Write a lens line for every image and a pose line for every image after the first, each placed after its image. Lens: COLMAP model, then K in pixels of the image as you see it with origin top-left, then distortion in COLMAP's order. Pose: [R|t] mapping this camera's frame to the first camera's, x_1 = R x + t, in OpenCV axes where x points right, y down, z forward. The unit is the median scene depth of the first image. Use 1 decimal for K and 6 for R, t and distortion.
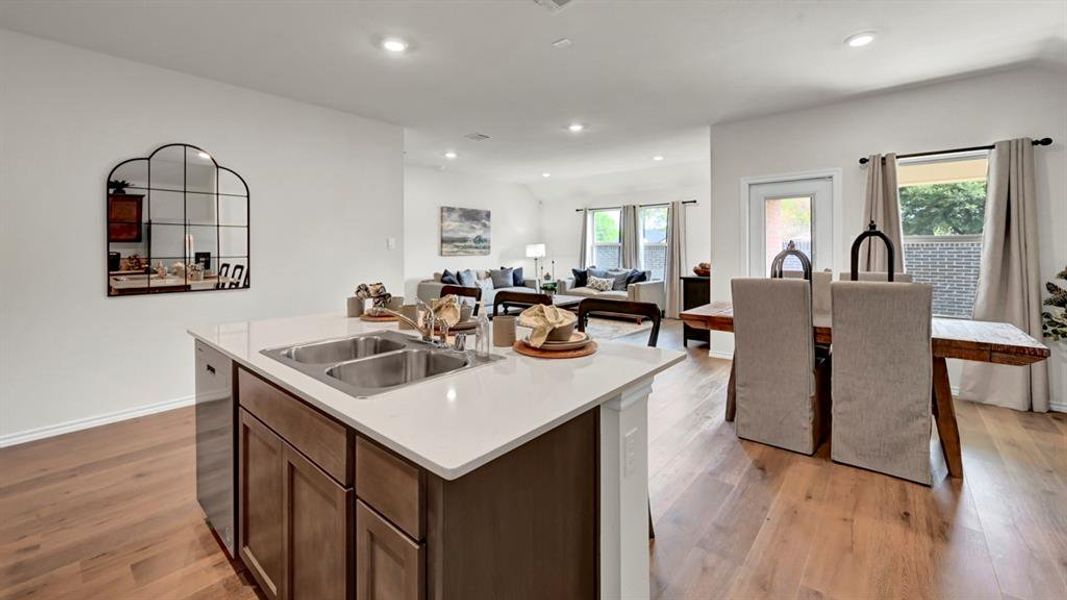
lens RADIAL K [[432.9, 0, 524.4], [0, 432.9, 265.0], [0, 0, 1]] dist [-0.000340, -0.000229]
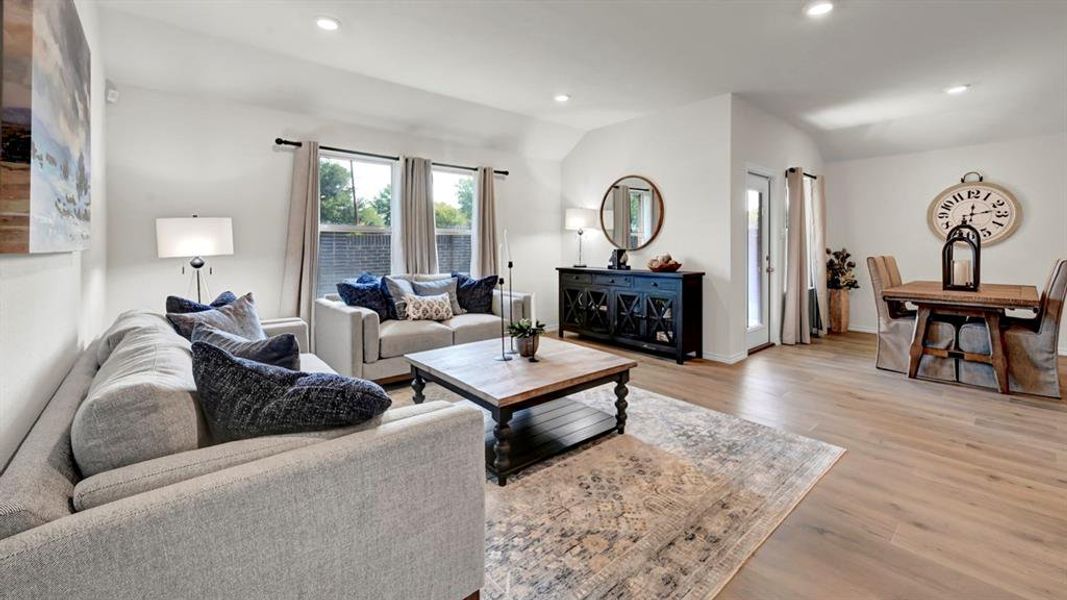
lens RADIAL K [[432.9, 0, 535.5], [0, 432.9, 253.0], [0, 0, 1]] dist [-0.000340, -0.000229]
pose [[0.135097, -0.010235, 0.990779, -0.287877], [0.036415, 0.999322, 0.005358, -0.016503], [-0.990163, 0.035356, 0.135378, 0.796667]]
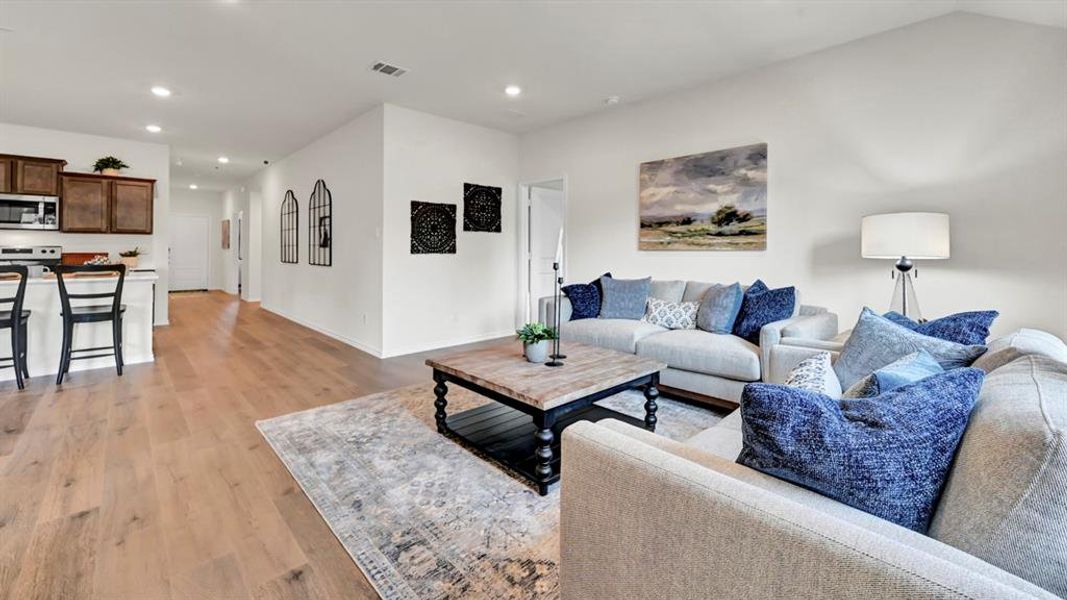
lens RADIAL K [[432.9, 0, 536.7], [0, 432.9, 247.3], [0, 0, 1]] dist [-0.000340, -0.000229]
pose [[-0.081146, -0.000601, -0.996702, 0.374934], [-0.040005, 0.999196, 0.002655, -0.020548], [0.995899, 0.040088, -0.081105, 0.882689]]
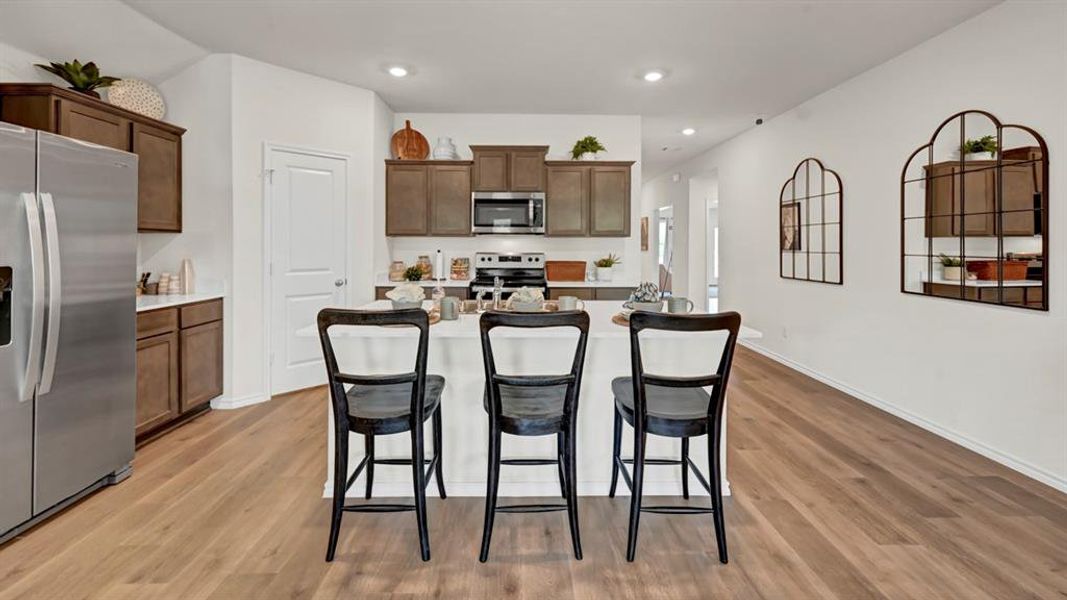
lens RADIAL K [[432.9, 0, 527.3], [0, 432.9, 244.7], [0, 0, 1]] dist [-0.000340, -0.000229]
pose [[-0.739393, 0.001795, -0.673271, 0.143697], [-0.027044, 0.999110, 0.032364, -0.018790], [0.672730, 0.042137, -0.738687, 0.468511]]
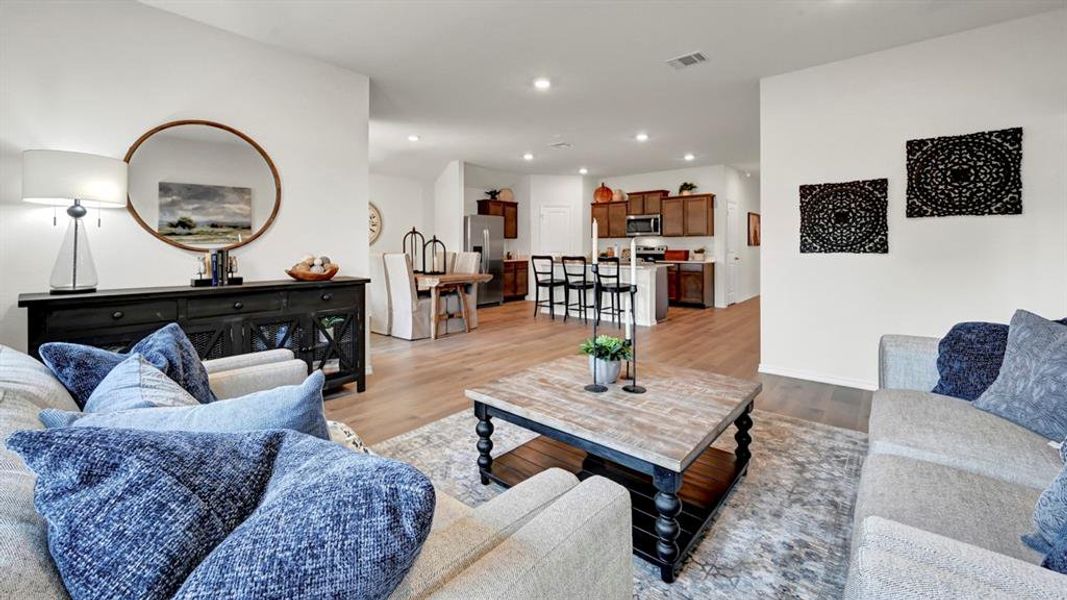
lens RADIAL K [[432.9, 0, 531.4], [0, 432.9, 246.7], [0, 0, 1]] dist [-0.000340, -0.000229]
pose [[-0.999799, 0.006797, -0.018836, 0.094448], [0.006108, 0.999318, 0.036431, -0.028568], [0.019071, 0.036308, -0.999159, 1.133466]]
